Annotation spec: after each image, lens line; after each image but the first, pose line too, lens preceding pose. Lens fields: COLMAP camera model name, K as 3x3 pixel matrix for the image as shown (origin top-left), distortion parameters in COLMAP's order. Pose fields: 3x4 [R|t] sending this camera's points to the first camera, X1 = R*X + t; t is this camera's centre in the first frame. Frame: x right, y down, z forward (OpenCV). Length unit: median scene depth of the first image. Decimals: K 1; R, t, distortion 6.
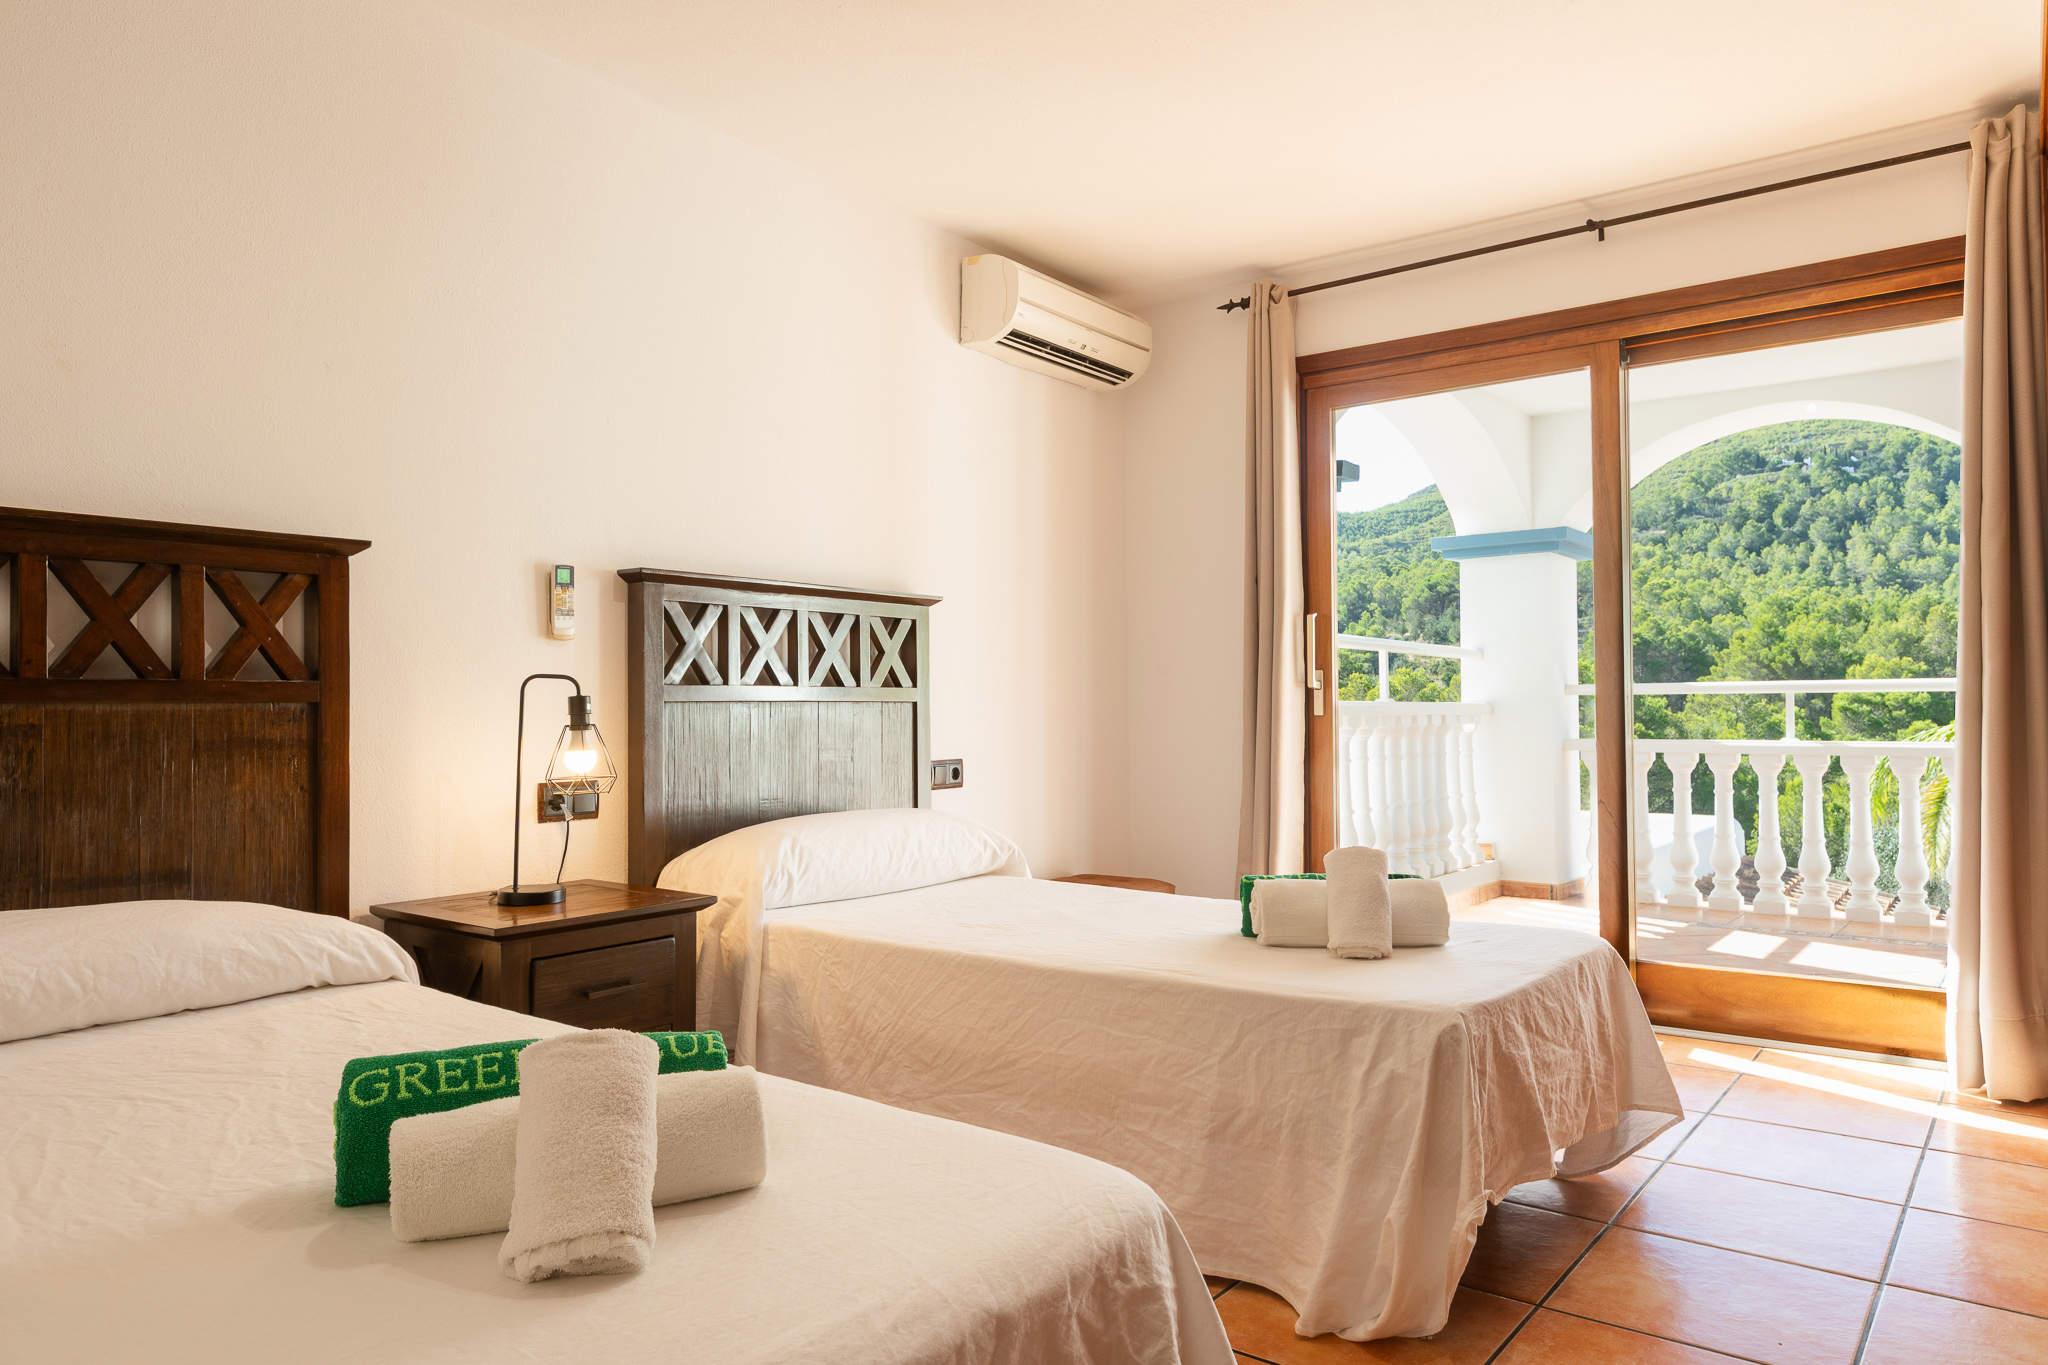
lens RADIAL K [[1345.2, 0, 1024.0], [0, 1345.2, 682.5], [0, 0, 1]] dist [-0.000932, -0.002356]
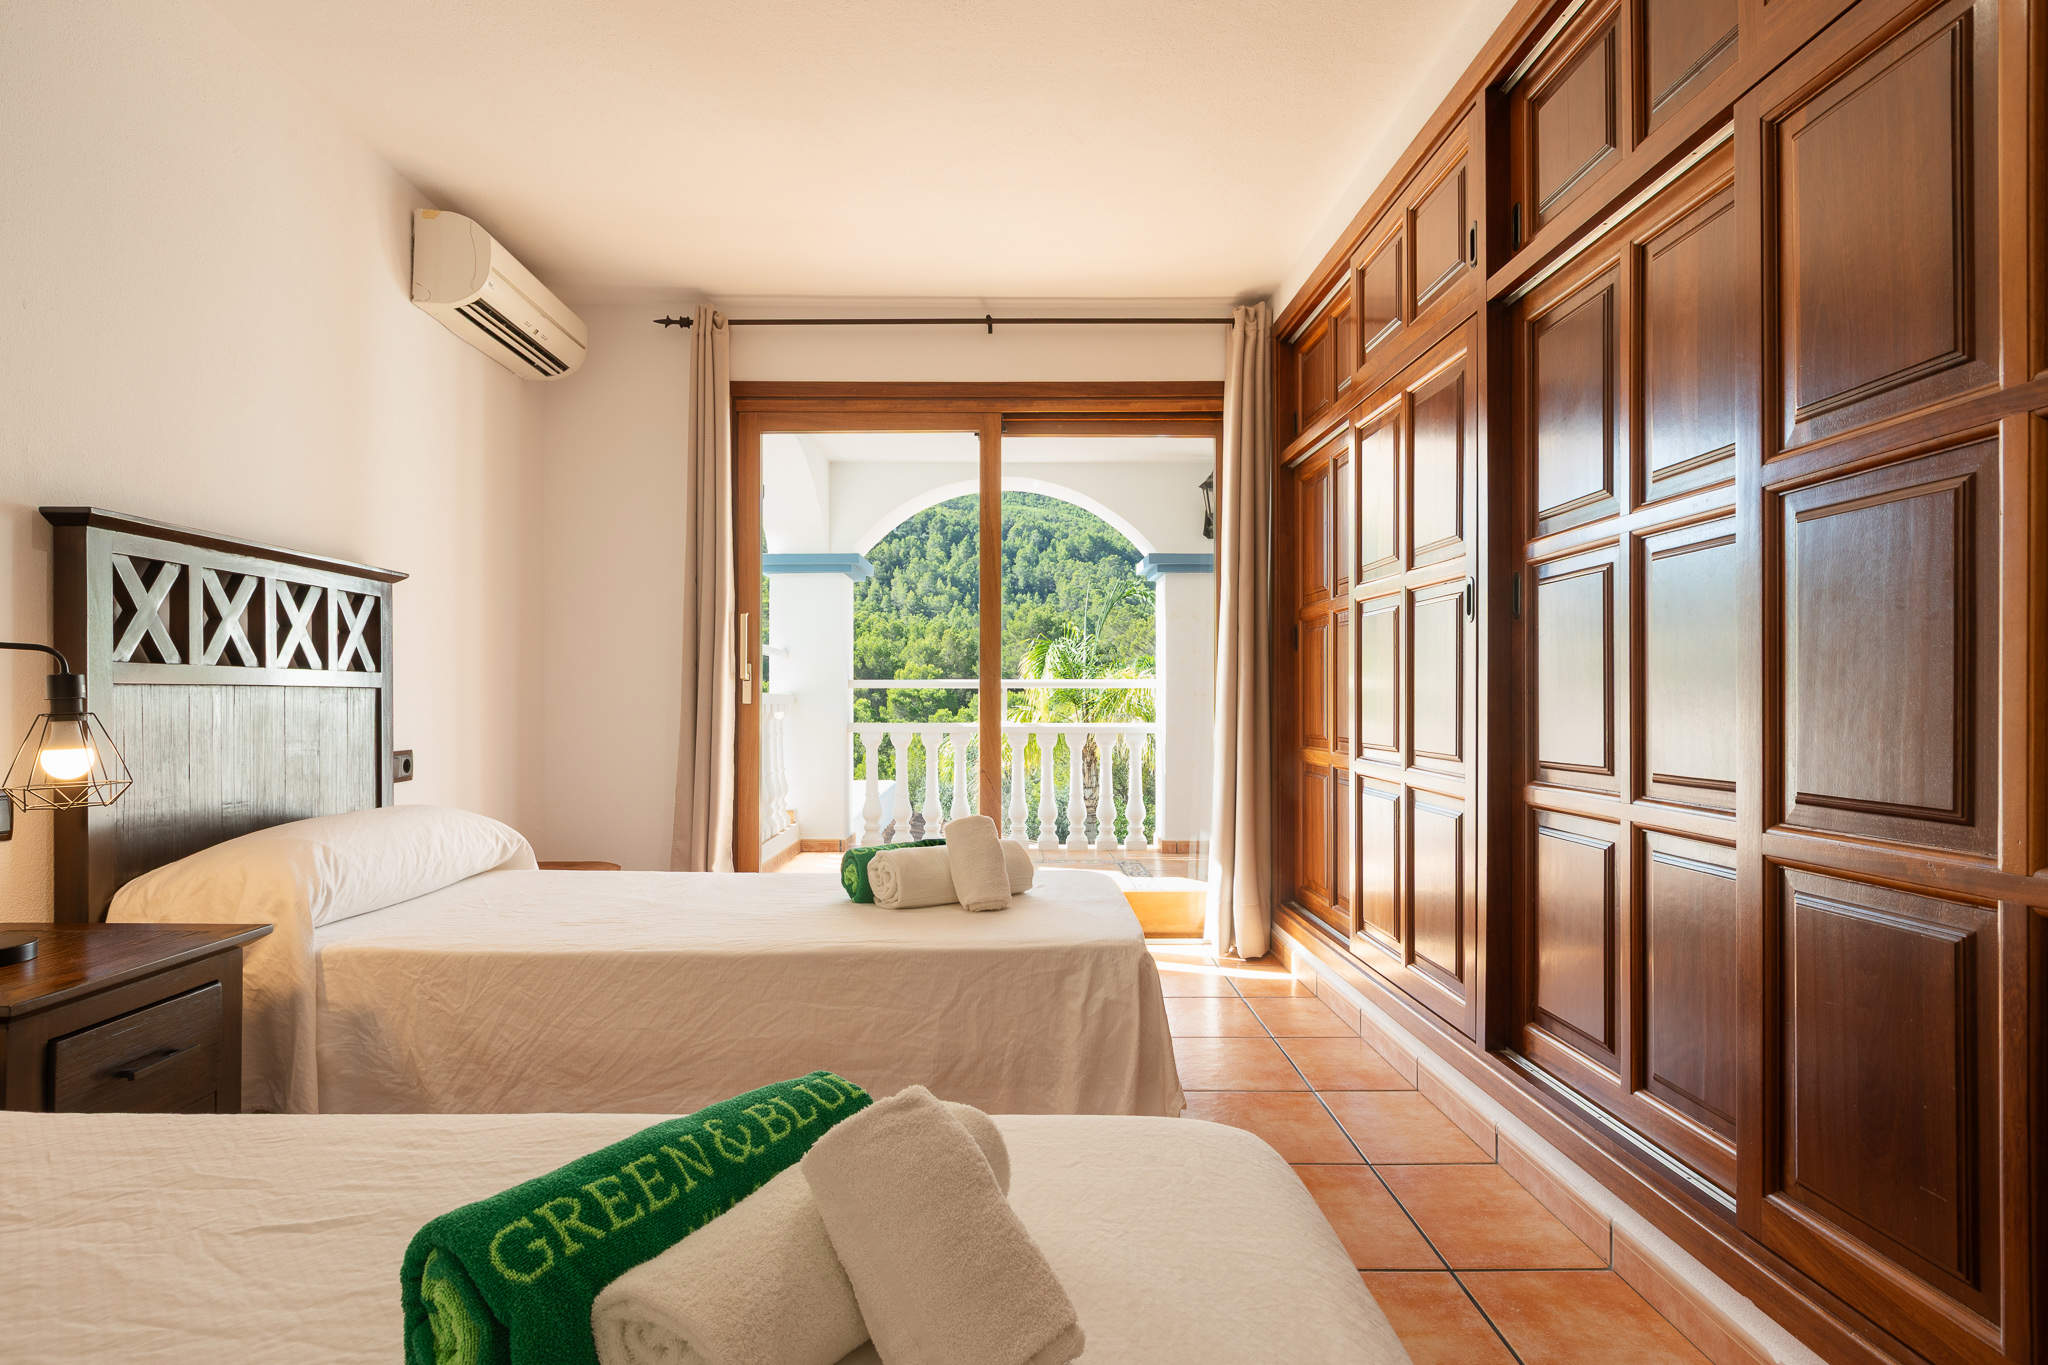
lens RADIAL K [[1123.8, 0, 1024.1], [0, 1123.8, 699.5], [0, 0, 1]] dist [0.000293, -0.001411]
pose [[0.783384, 0.004664, 0.621520, -0.233822], [-0.016981, 0.999759, 0.013901, 0.004928], [-0.621305, -0.021444, 0.783275, 0.151051]]
